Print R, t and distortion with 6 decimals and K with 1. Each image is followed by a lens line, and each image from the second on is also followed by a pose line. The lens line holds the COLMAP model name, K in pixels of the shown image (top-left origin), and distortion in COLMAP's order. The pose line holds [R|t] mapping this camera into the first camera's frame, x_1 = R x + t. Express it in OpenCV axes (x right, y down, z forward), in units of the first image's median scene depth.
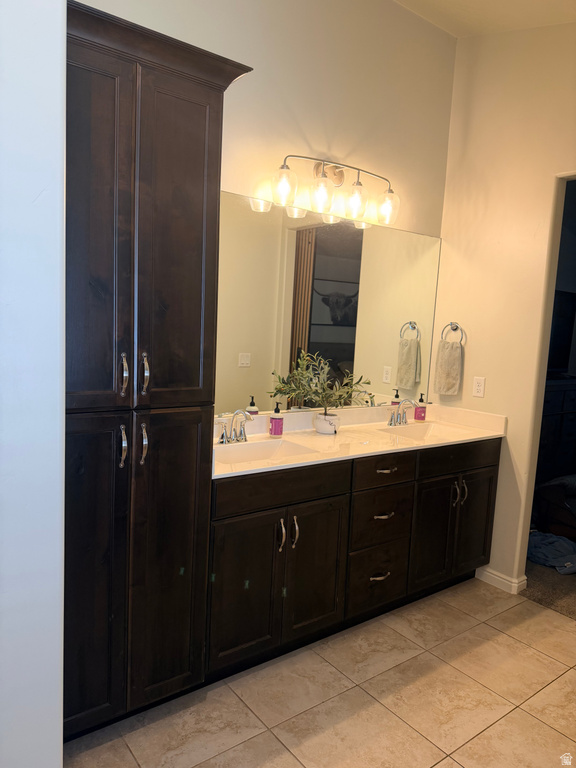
lens RADIAL K [[545.9, 0, 288.0], [0, 545.9, 384.0], [0, 0, 1]] dist [-0.001809, -0.003937]
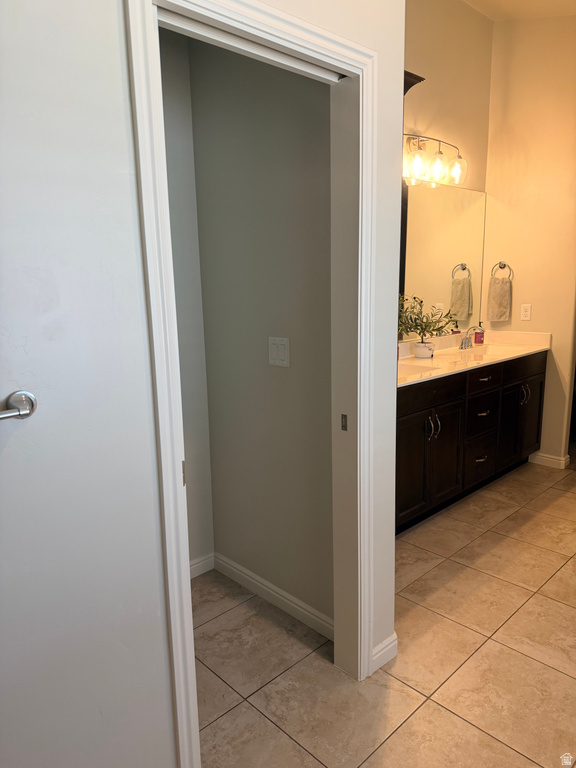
lens RADIAL K [[544.3, 0, 283.4], [0, 544.3, 389.0], [0, 0, 1]] dist [0.001974, -0.003483]
pose [[0.991613, -0.093018, 0.089732, -0.348946], [0.084192, 0.991659, 0.097592, 0.011238], [-0.098062, -0.089219, 0.991173, -0.212208]]
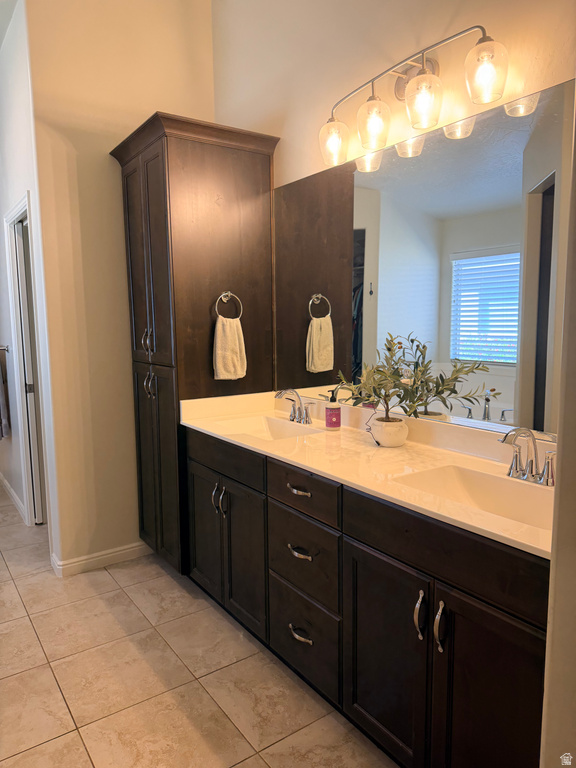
lens RADIAL K [[544.3, 0, 283.4], [0, 544.3, 389.0], [0, 0, 1]] dist [0.001974, -0.003483]
pose [[-0.046247, 0.075766, -0.996053, 0.738290], [-0.096769, 0.992090, 0.079958, -0.025883], [0.994232, 0.100085, -0.038549, 0.820891]]
